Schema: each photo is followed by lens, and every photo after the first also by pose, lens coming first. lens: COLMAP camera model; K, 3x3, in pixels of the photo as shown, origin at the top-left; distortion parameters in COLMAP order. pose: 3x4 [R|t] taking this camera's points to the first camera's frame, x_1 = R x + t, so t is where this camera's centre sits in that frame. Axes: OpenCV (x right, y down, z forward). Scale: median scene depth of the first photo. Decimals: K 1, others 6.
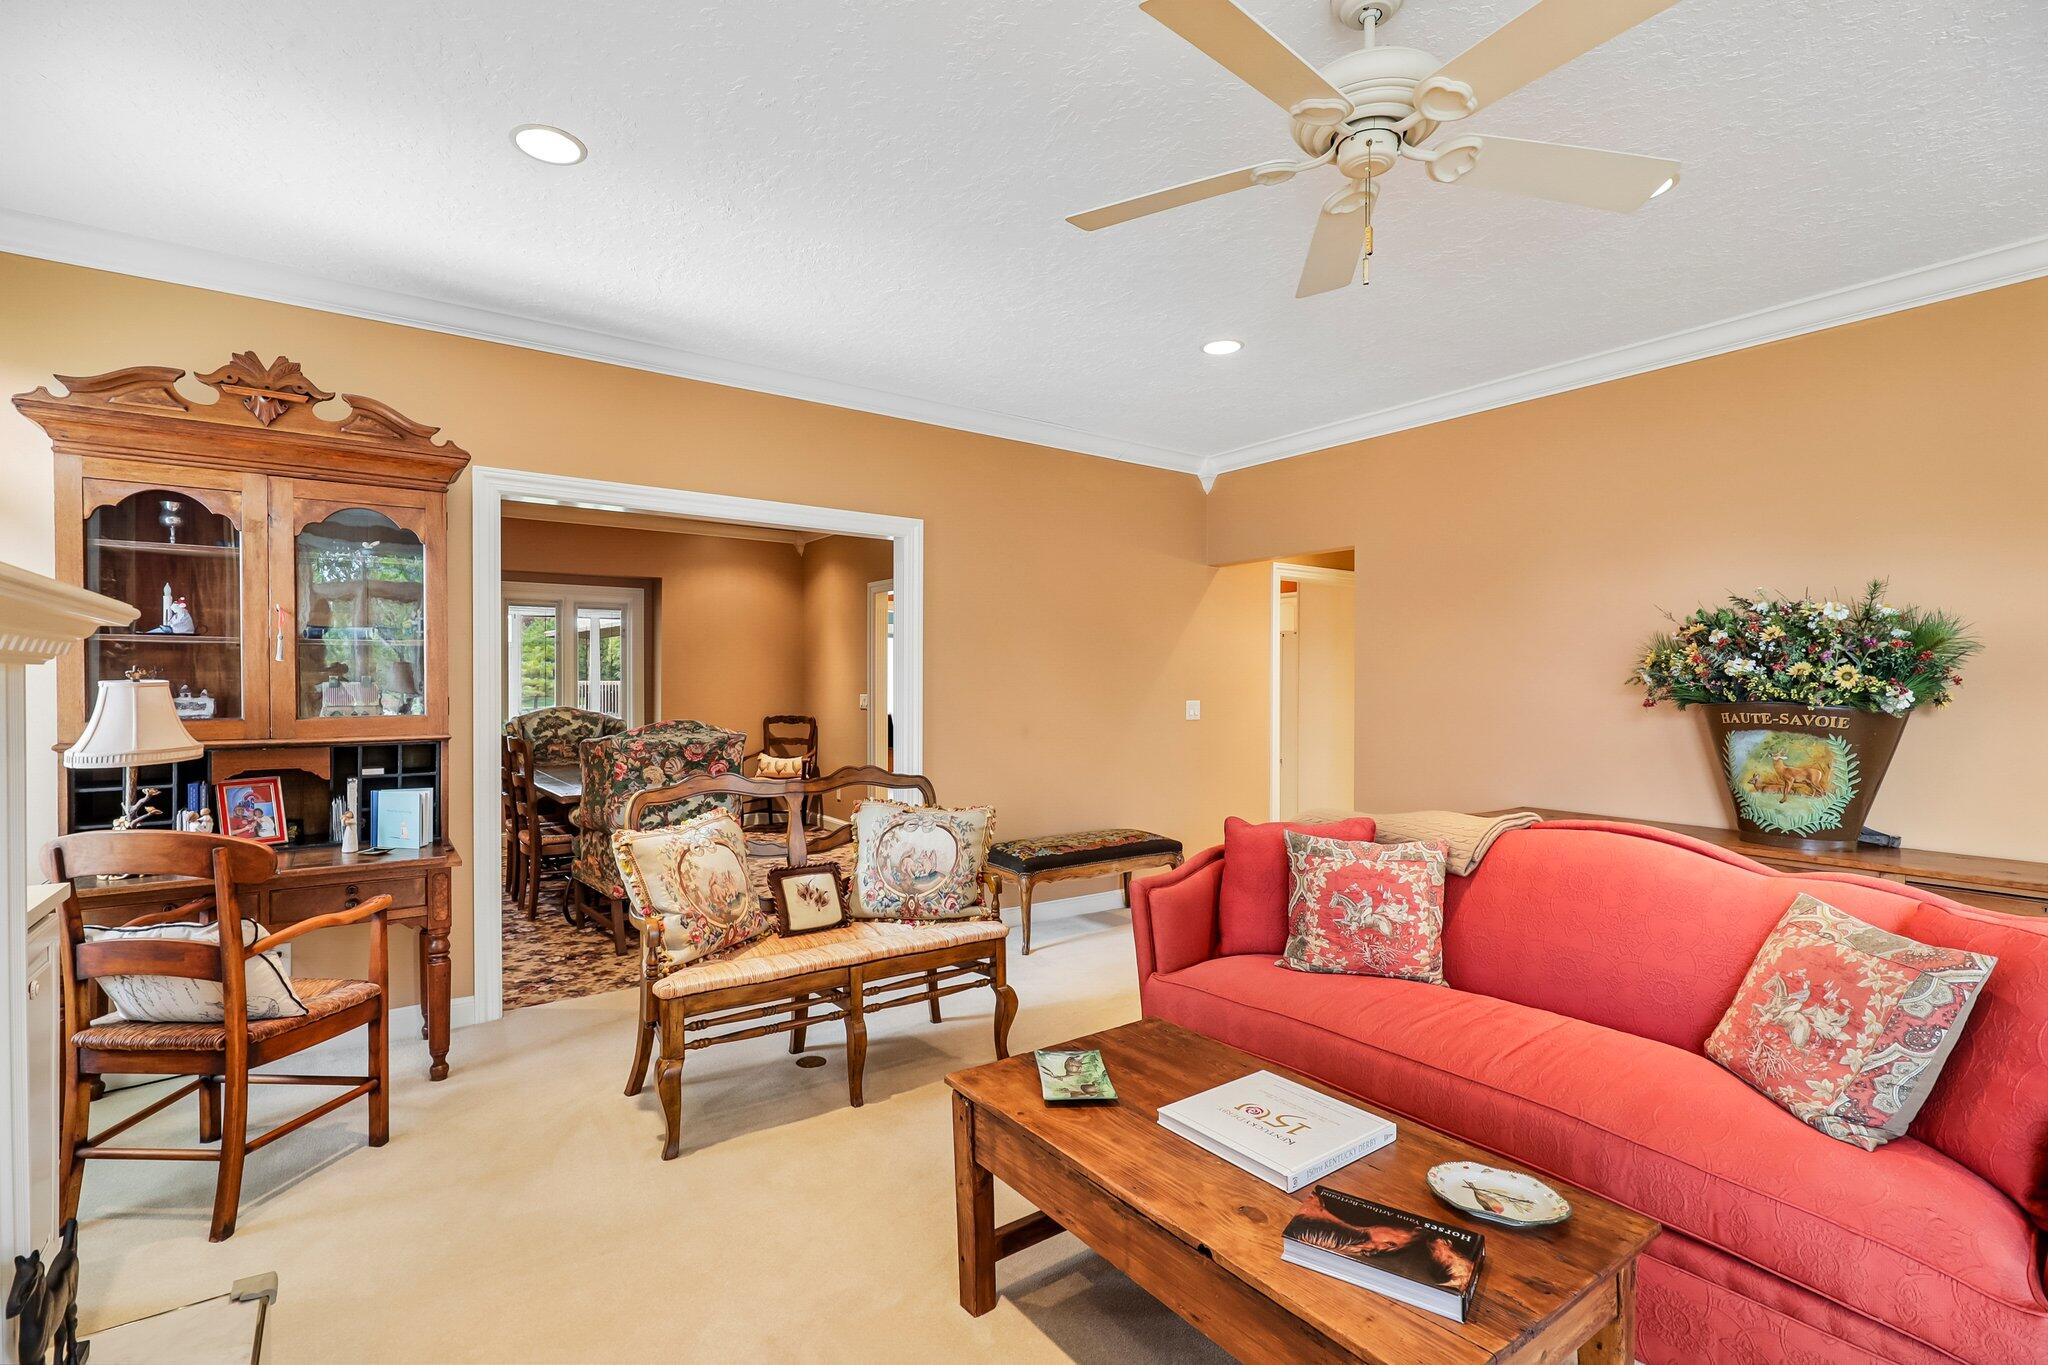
lens RADIAL K [[933.5, 0, 1024.0], [0, 933.5, 682.5], [0, 0, 1]] dist [-0.000318, 0.000065]
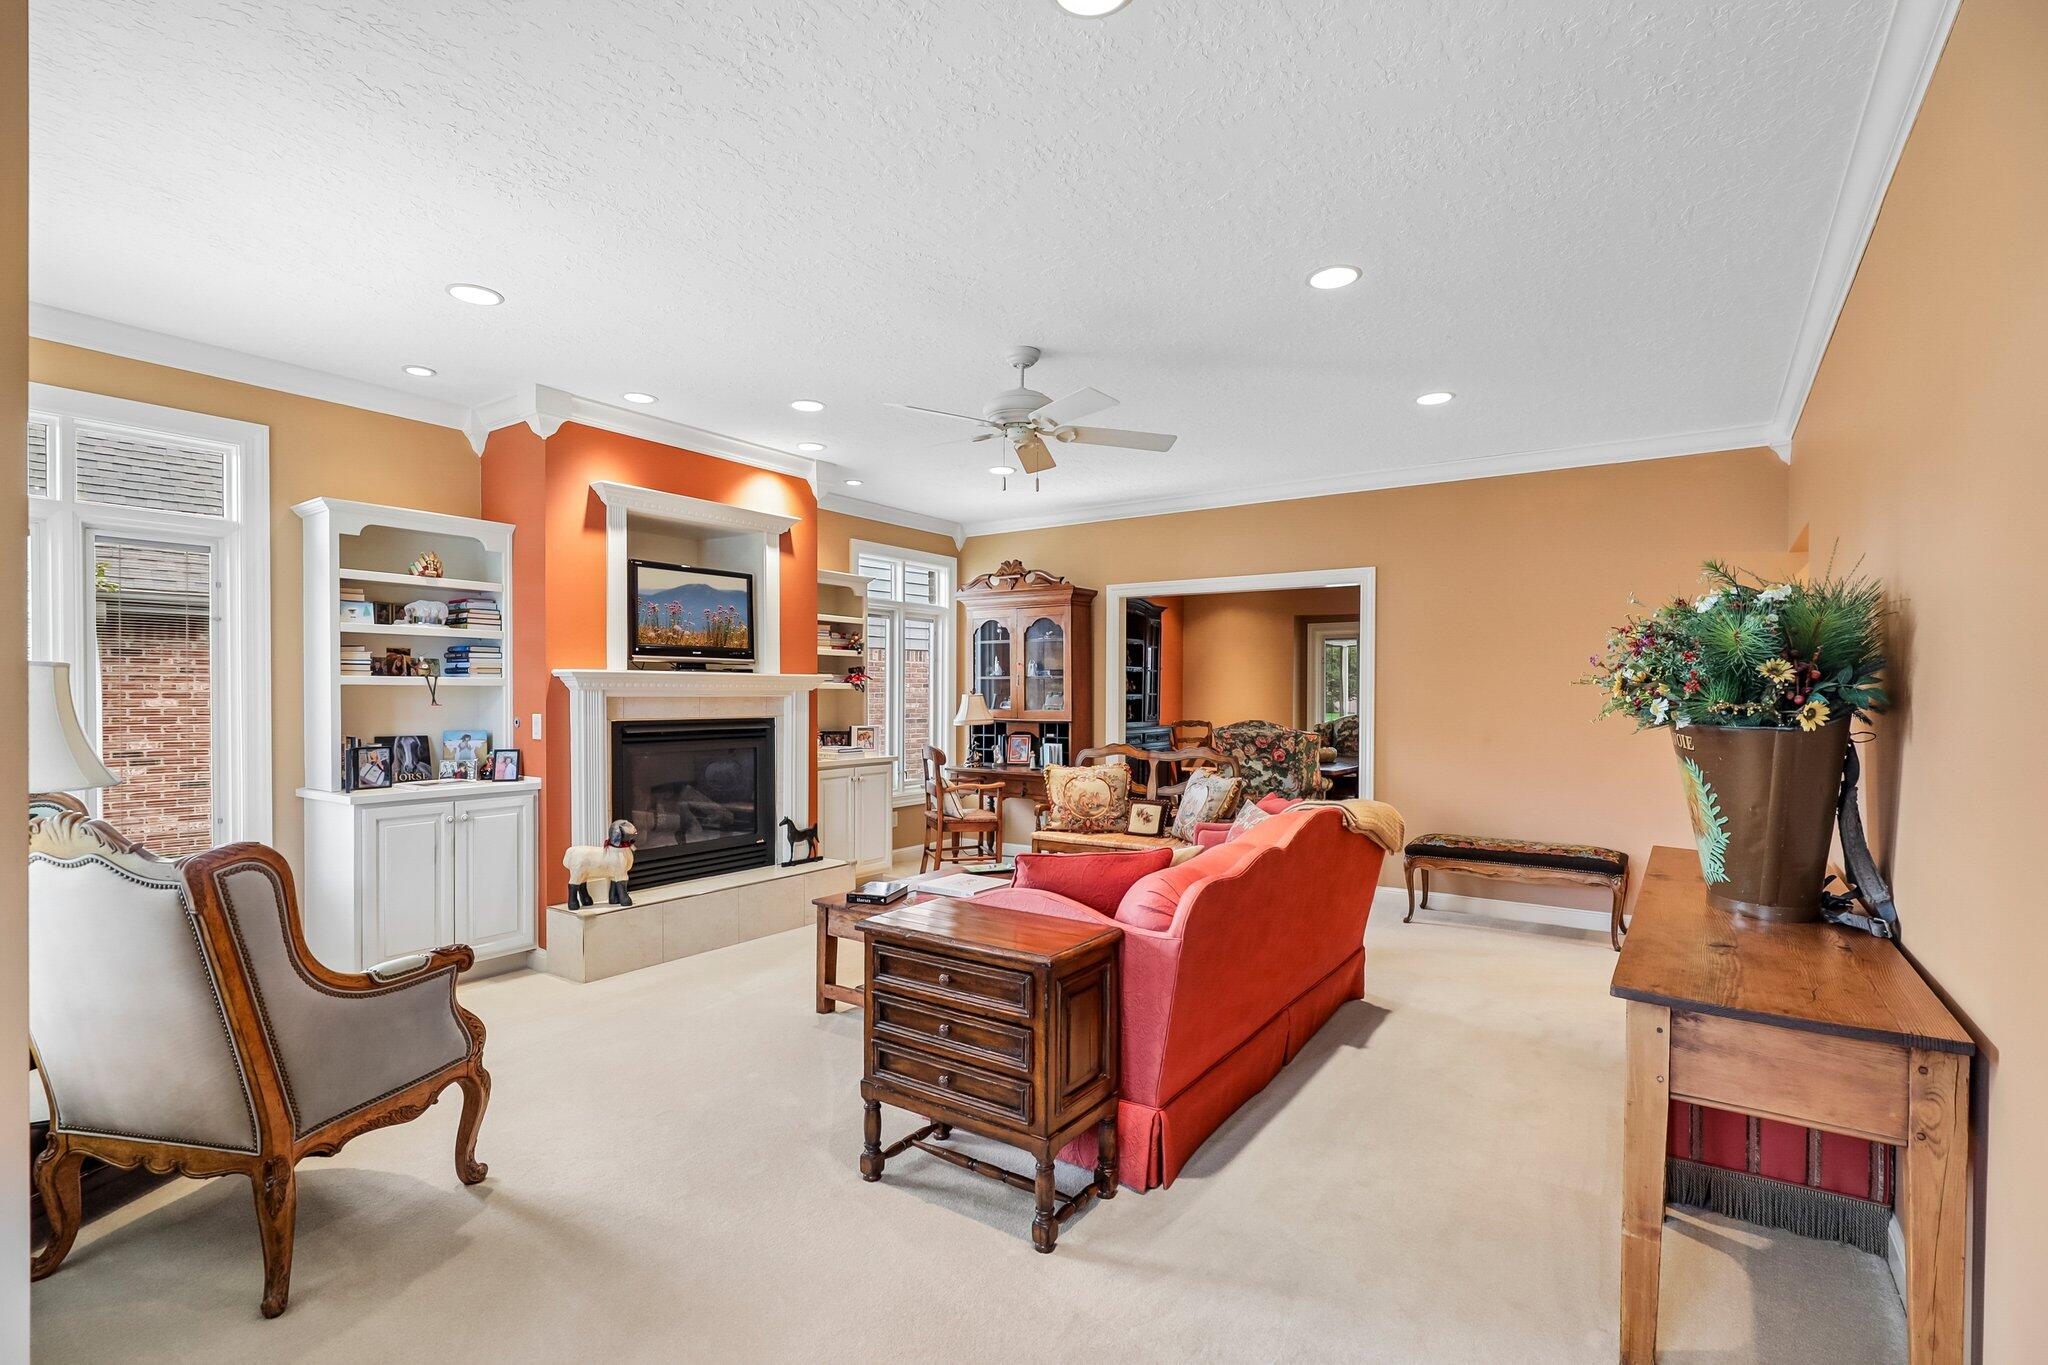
lens RADIAL K [[948.1, 0, 1031.9], [0, 948.1, 689.2], [0, 0, 1]] dist [0.000530, -0.000090]
pose [[0.337710, -0.005193, -0.941236, 1.388275], [-0.002988, 0.999974, -0.006589, 0.001341], [0.941245, 0.005037, 0.337686, 0.192944]]
